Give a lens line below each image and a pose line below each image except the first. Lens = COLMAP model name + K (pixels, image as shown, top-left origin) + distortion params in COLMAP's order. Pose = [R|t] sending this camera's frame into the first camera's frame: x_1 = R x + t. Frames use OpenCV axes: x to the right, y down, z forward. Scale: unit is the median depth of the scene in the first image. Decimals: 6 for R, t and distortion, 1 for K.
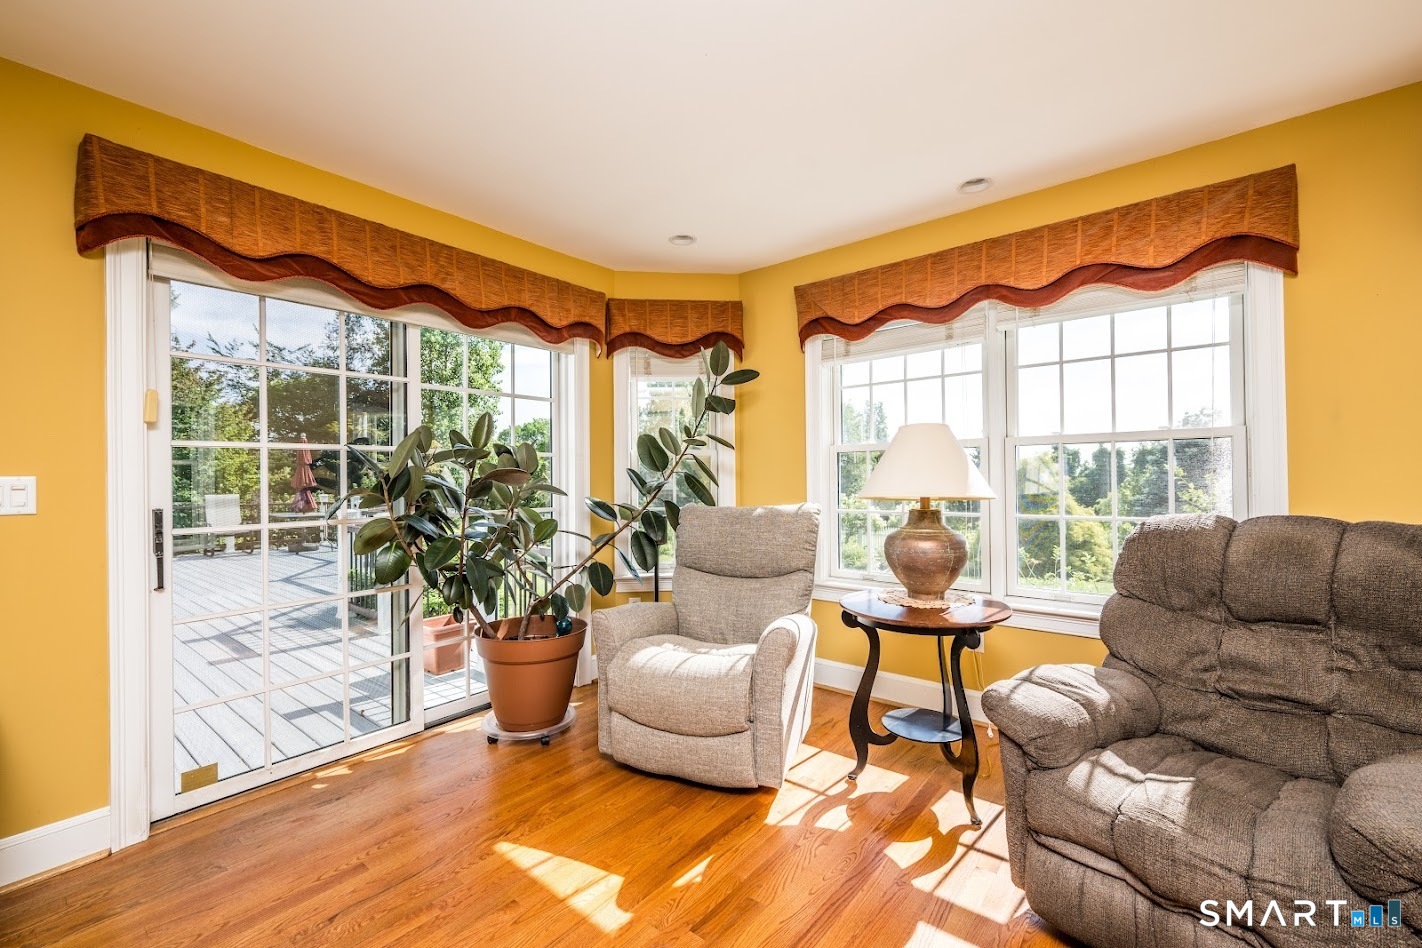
lens RADIAL K [[603.7, 0, 711.0], [0, 603.7, 474.0], [0, 0, 1]] dist [-0.001509, -0.000255]
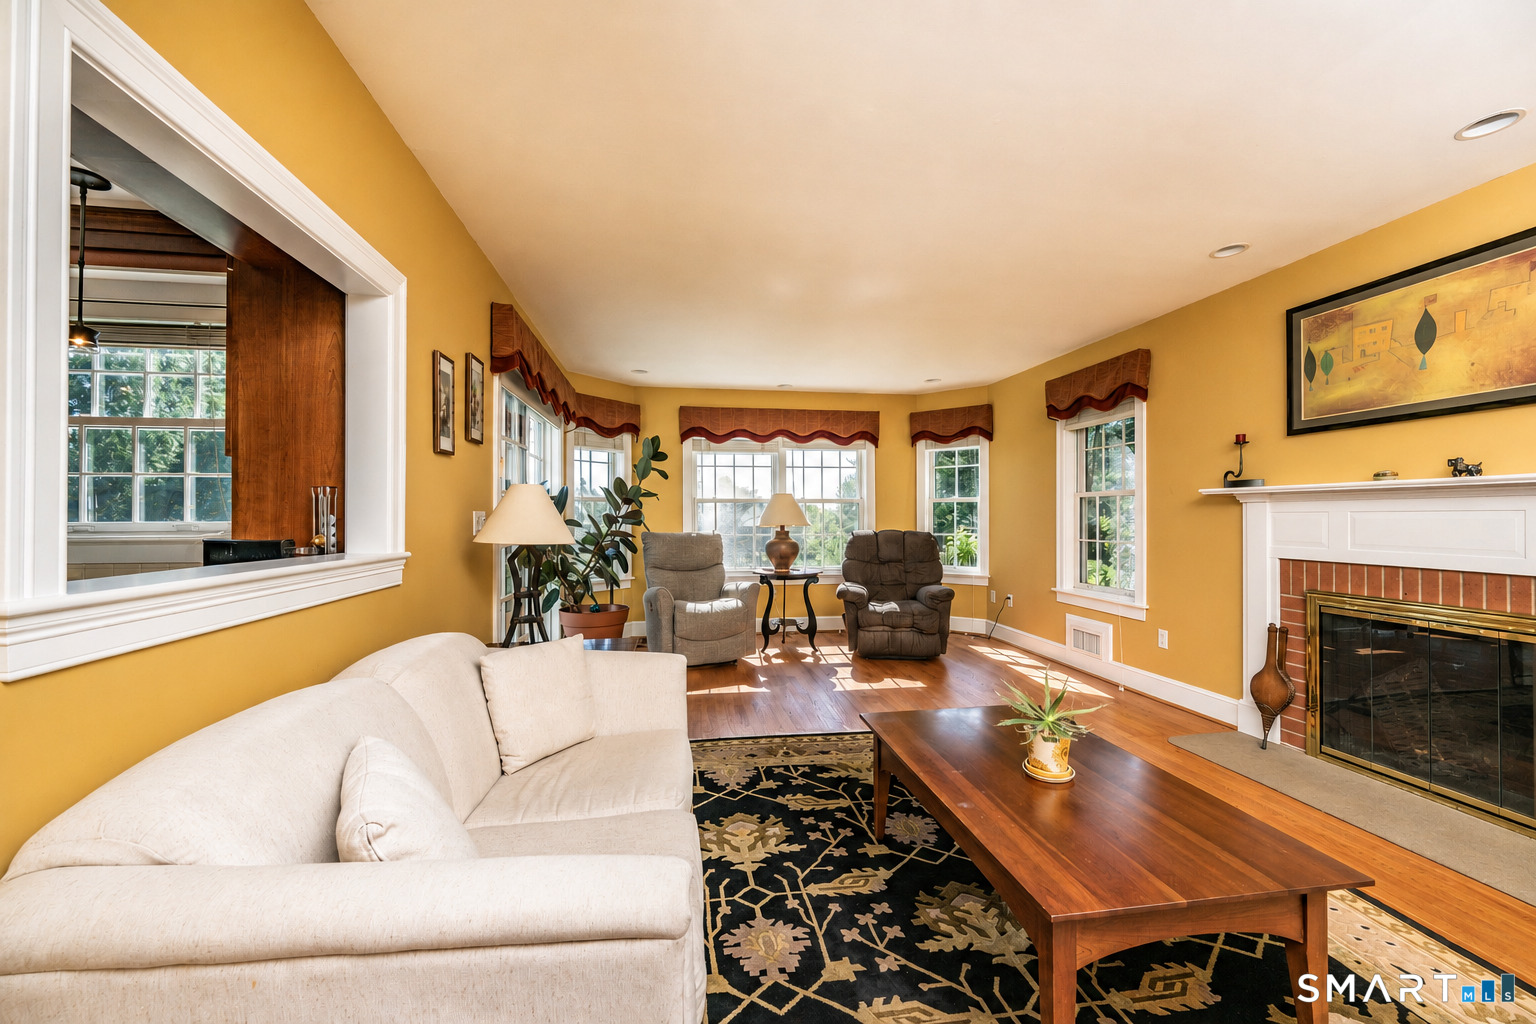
lens RADIAL K [[599.1, 0, 768.0], [0, 599.1, 512.0], [0, 0, 1]] dist [-0.000590, -0.000198]
pose [[0.657375, 0.013460, 0.753443, -1.284977], [-0.009294, 0.999909, -0.009754, 0.011026], [-0.753506, -0.000591, 0.657441, -0.420122]]
